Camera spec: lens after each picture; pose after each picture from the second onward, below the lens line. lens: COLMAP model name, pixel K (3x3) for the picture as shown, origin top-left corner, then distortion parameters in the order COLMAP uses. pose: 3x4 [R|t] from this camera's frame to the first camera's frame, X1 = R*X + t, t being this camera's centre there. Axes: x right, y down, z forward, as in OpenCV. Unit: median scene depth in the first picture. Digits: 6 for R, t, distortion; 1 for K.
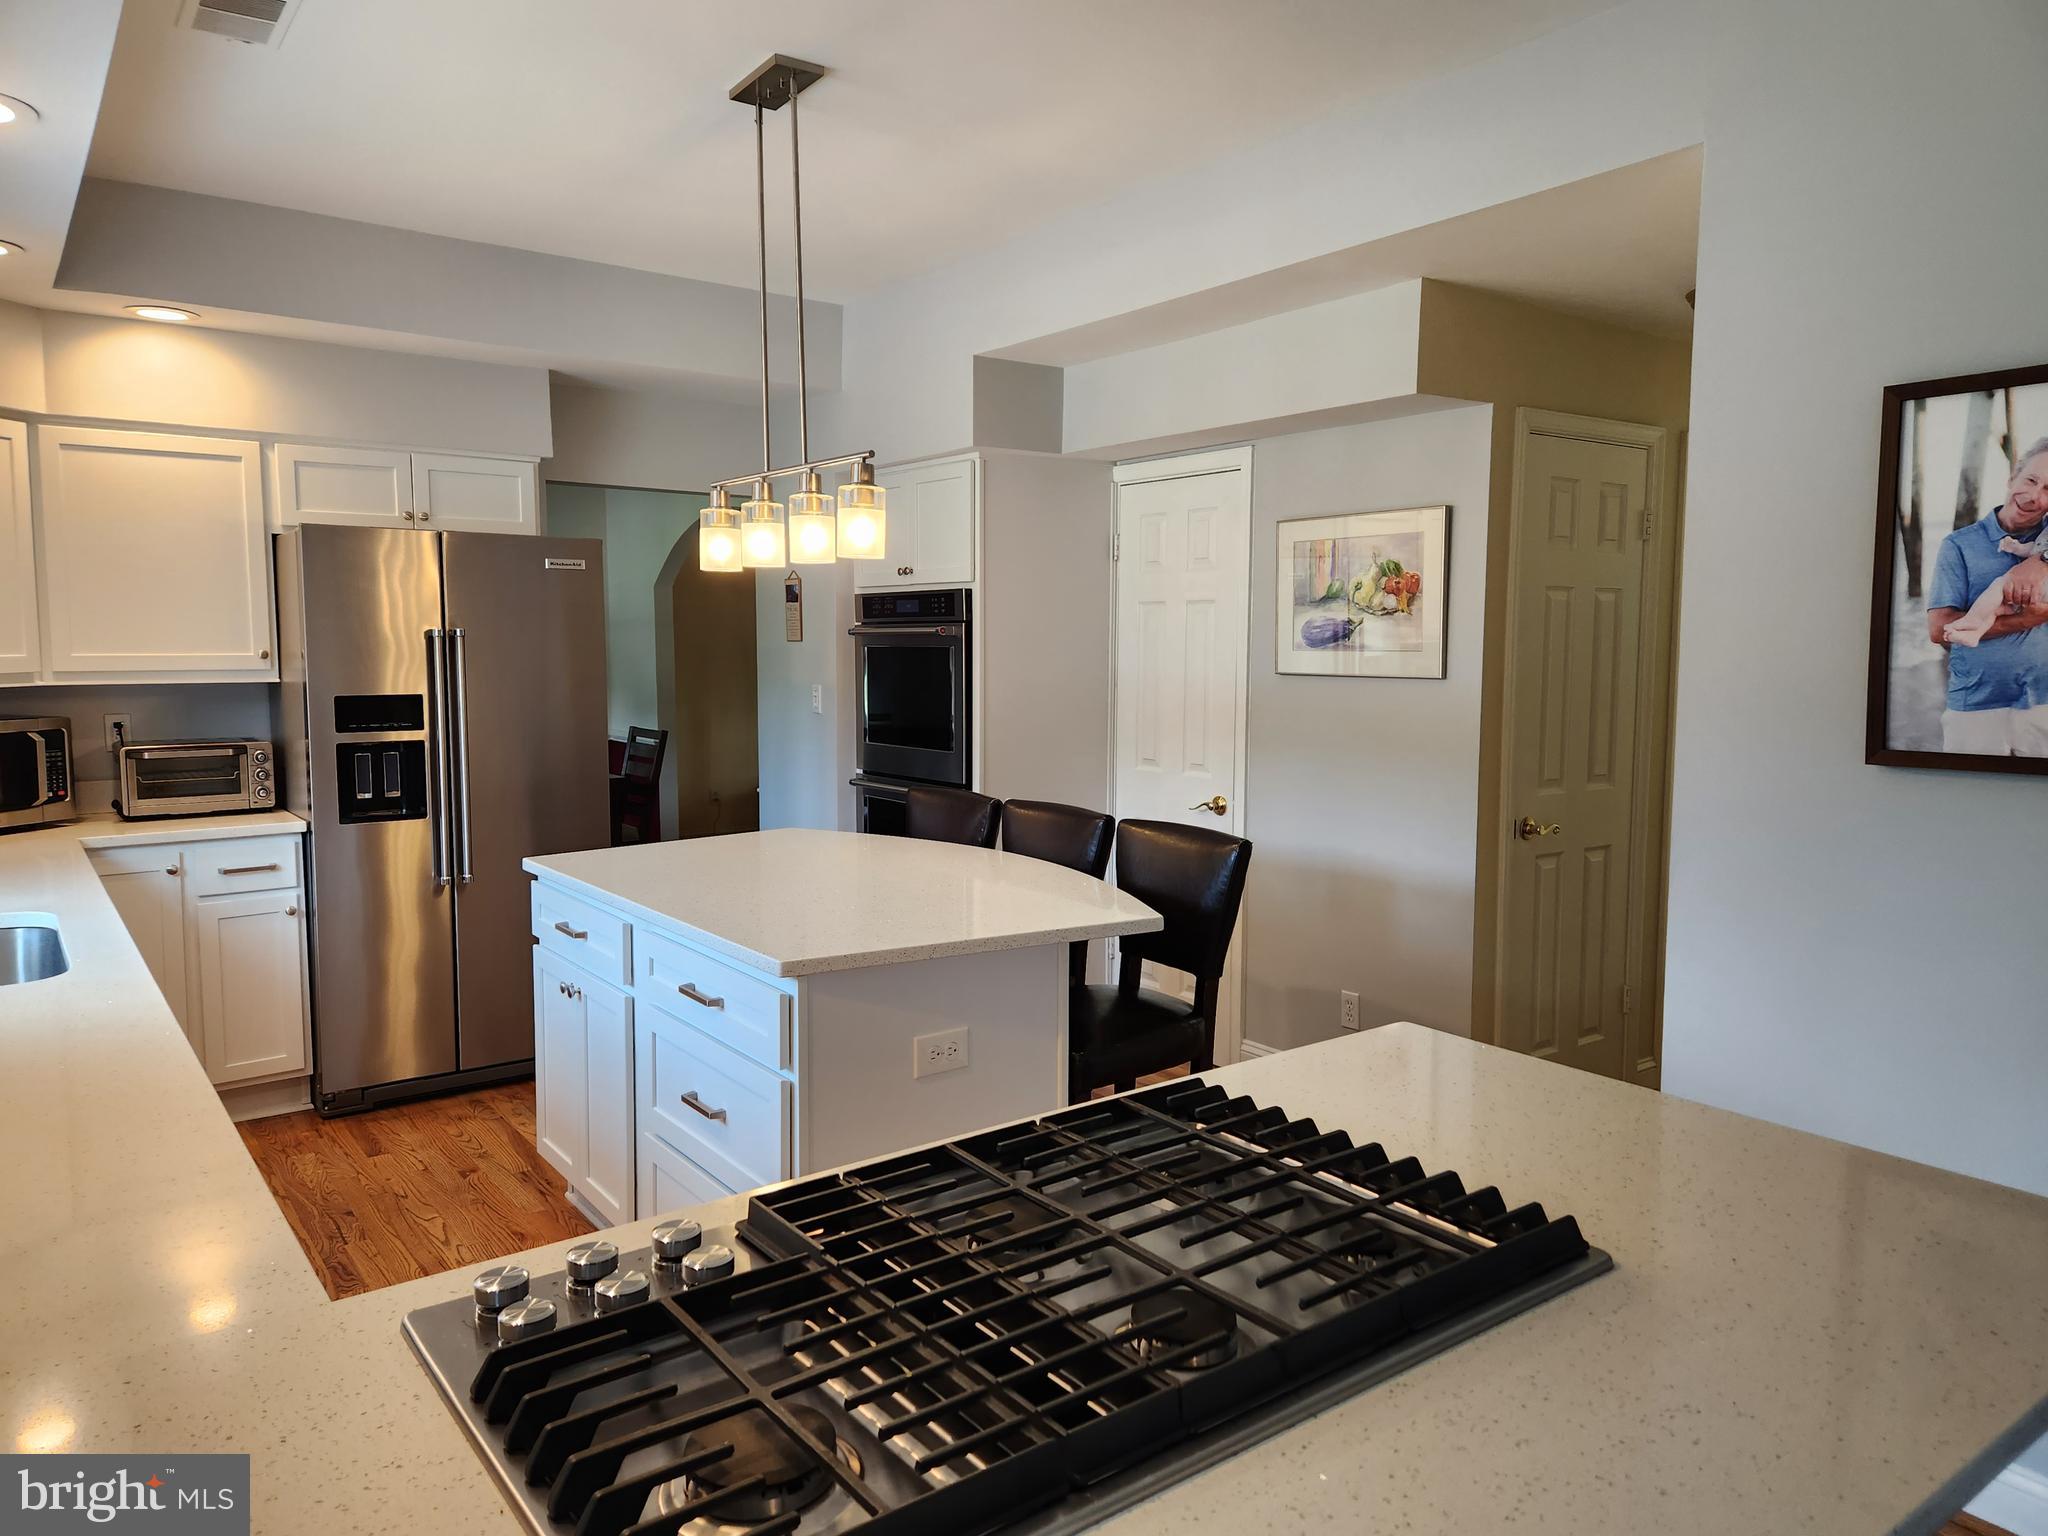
lens RADIAL K [[1389.4, 0, 1034.1], [0, 1389.4, 760.4], [0, 0, 1]] dist [0.066422, -0.044451]
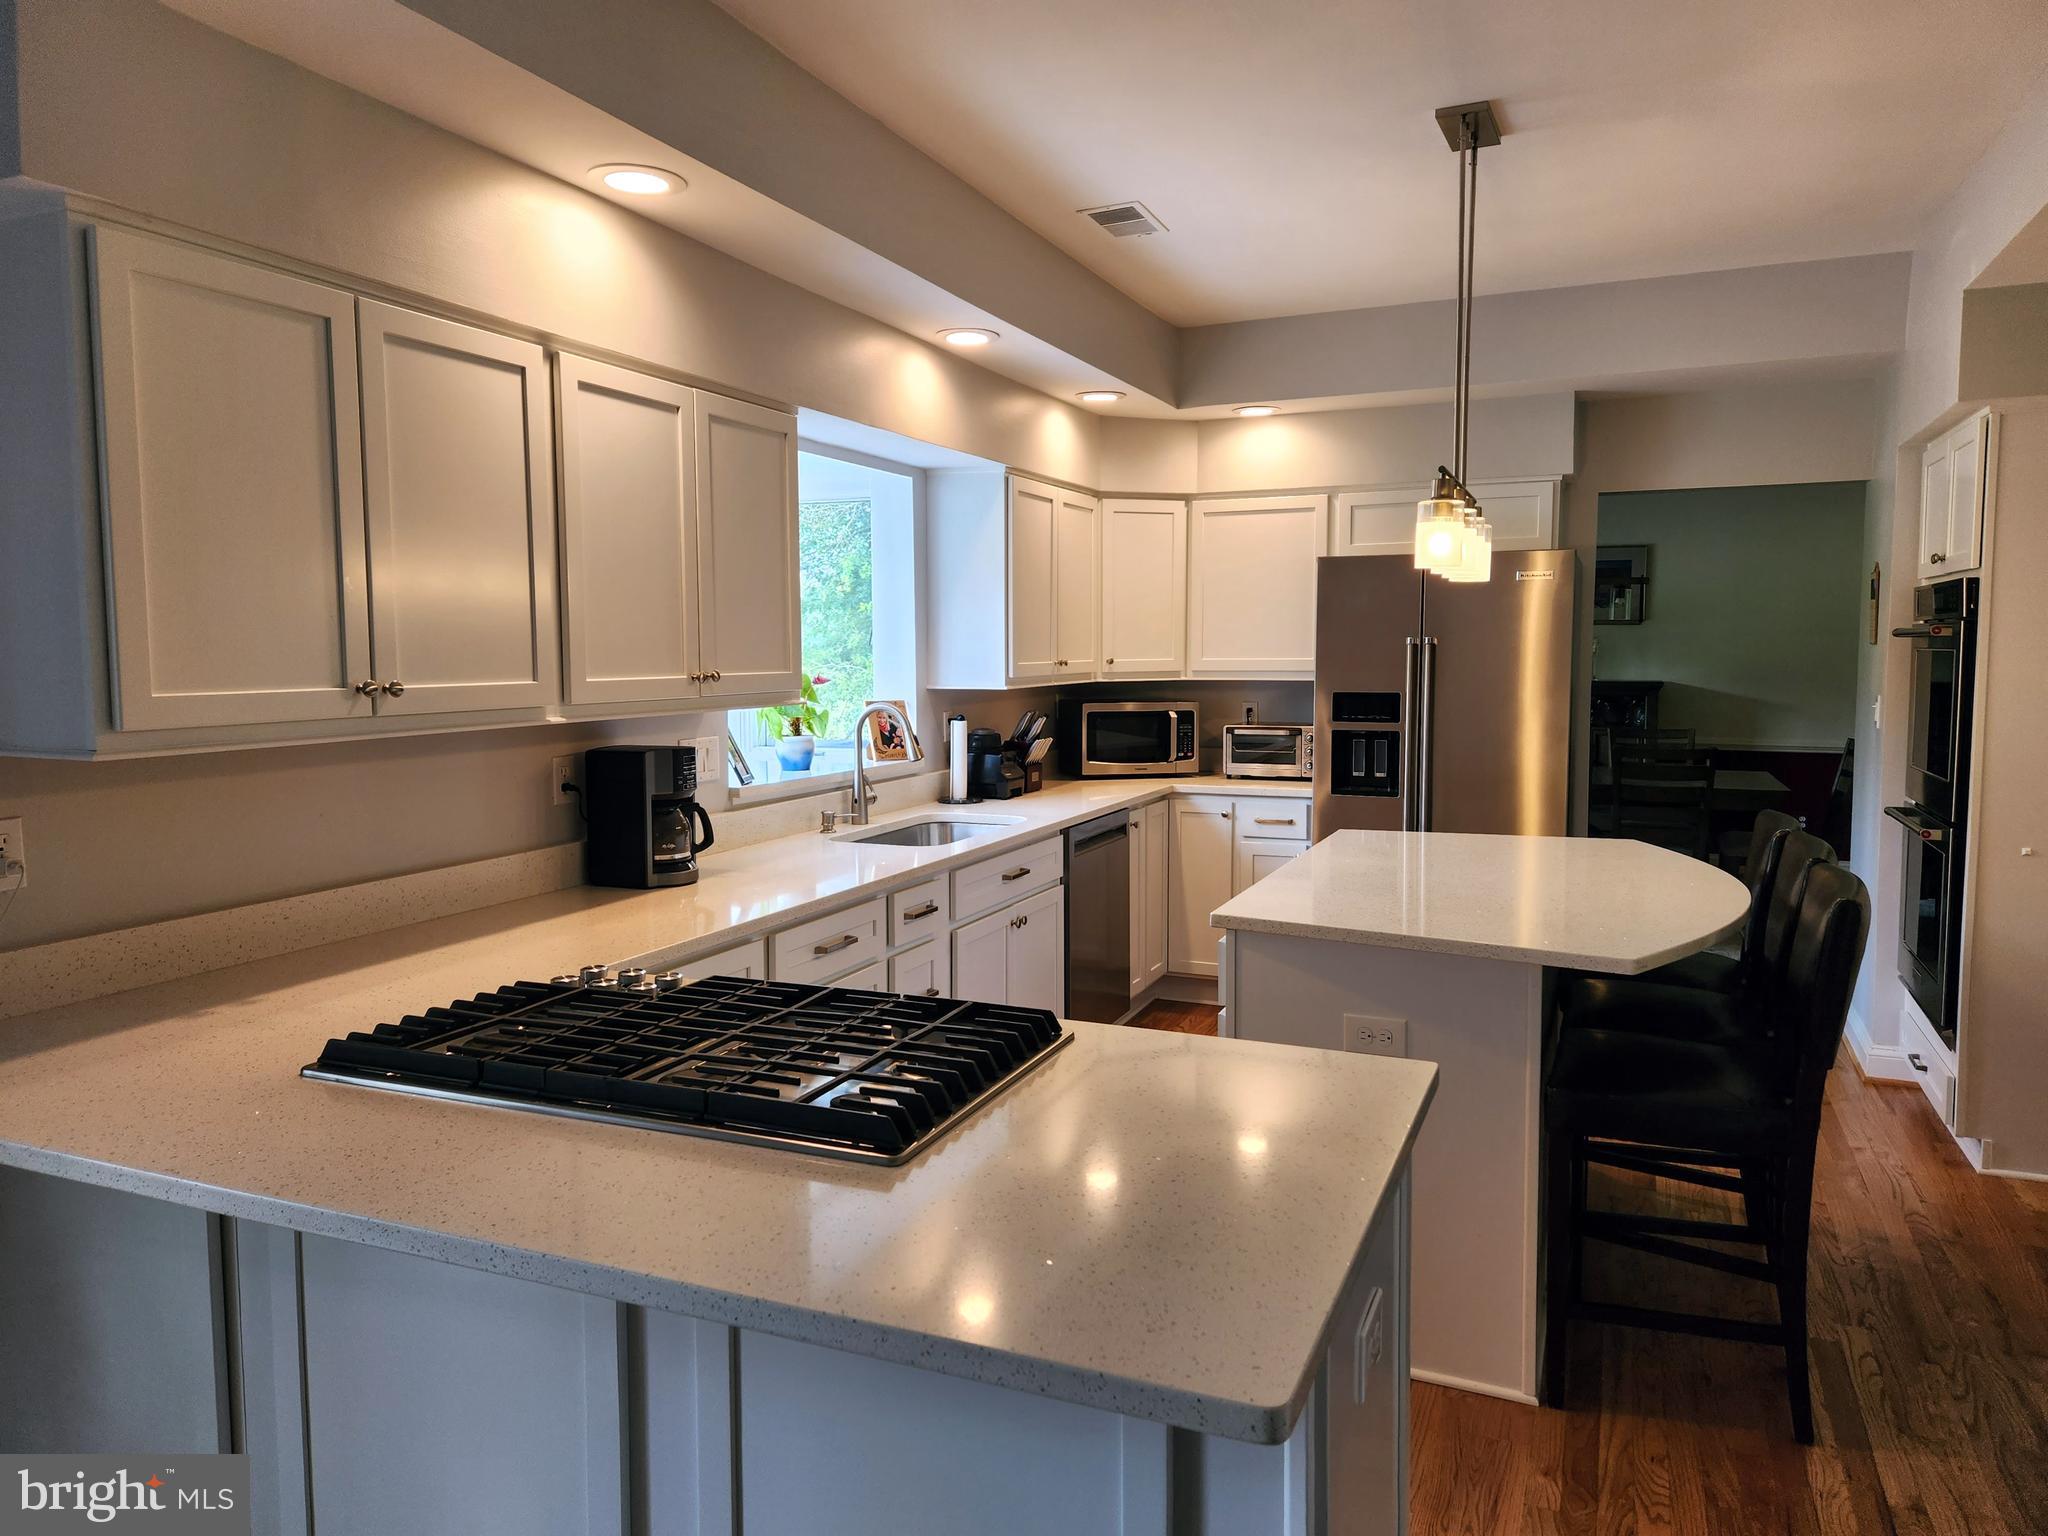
lens RADIAL K [[1389.4, 0, 1012.8], [0, 1389.4, 740.8], [0, 0, 1]] dist [0.066422, -0.044451]
pose [[0.484645, 0.056845, -0.872862, 0.453017], [-0.071135, 0.997142, 0.025442, -0.013515], [0.871814, 0.049761, 0.487303, 0.146636]]
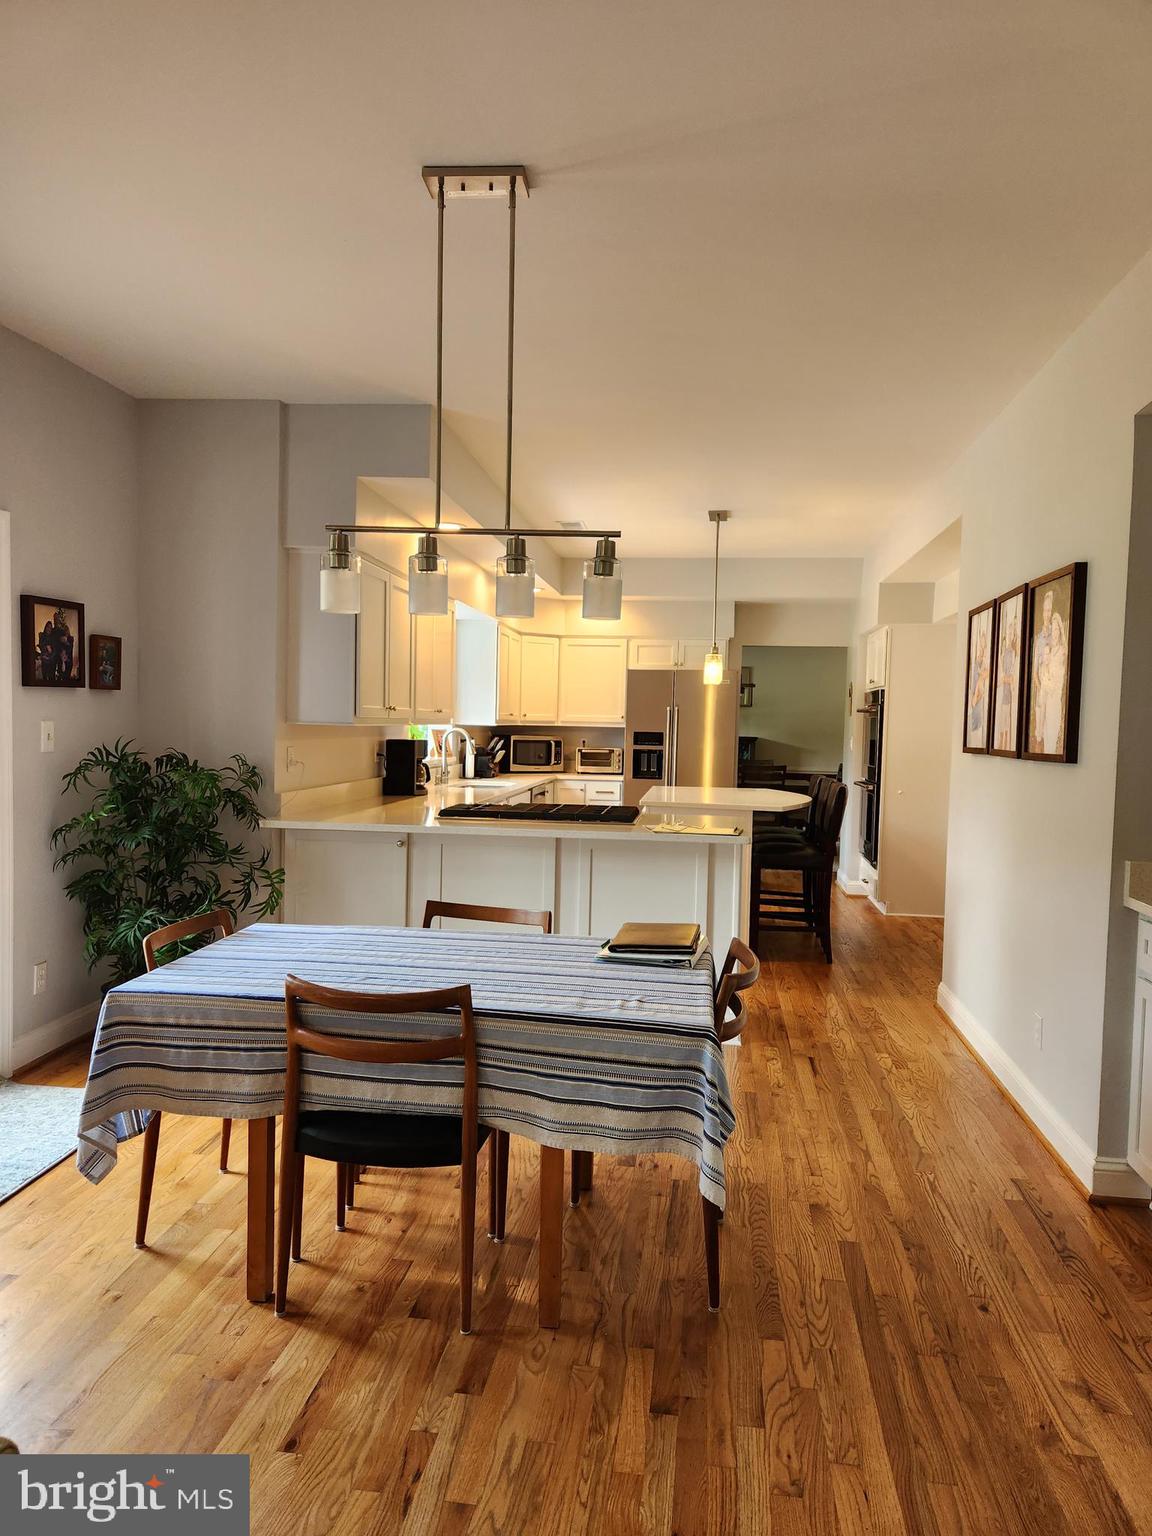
lens RADIAL K [[1042.1, 0, 579.3], [0, 1042.1, 774.0], [0, 0, 1]] dist [0.066422, -0.044451]
pose [[0.715363, 0.048622, -0.697059, 0.834710], [-0.081823, 0.996542, -0.014459, 0.073706], [0.693945, 0.067379, 0.716868, -0.509947]]
